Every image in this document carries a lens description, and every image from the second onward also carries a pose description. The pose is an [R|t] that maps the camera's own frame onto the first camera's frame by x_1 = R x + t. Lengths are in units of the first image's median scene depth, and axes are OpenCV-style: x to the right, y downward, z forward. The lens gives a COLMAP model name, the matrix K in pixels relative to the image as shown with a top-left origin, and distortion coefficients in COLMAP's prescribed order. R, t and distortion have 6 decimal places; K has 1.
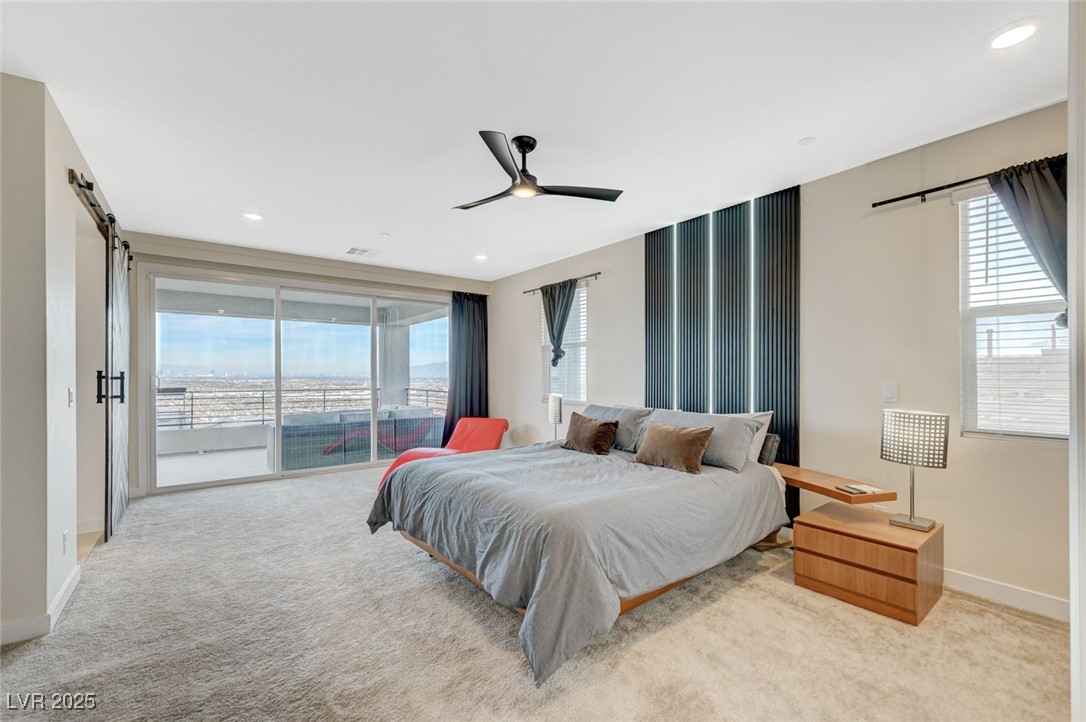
lens RADIAL K [[450.0, 0, 546.5], [0, 450.0, 373.4], [0, 0, 1]] dist [0.000228, 0.000079]
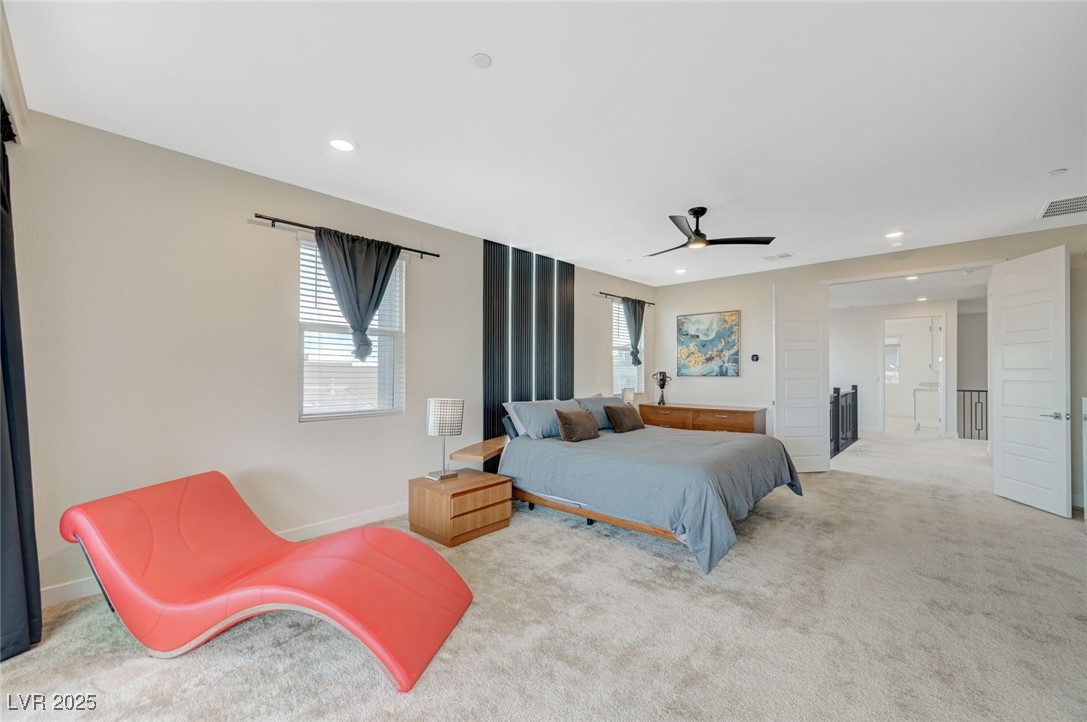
lens RADIAL K [[428.2, 0, 542.3], [0, 428.2, 372.7], [0, 0, 1]] dist [-0.000994, 0.000014]
pose [[-0.154935, 0.001213, 0.987924, -0.836986], [0.002373, 0.999997, -0.000856, 0.003930], [-0.987922, 0.002212, -0.154938, 1.075660]]
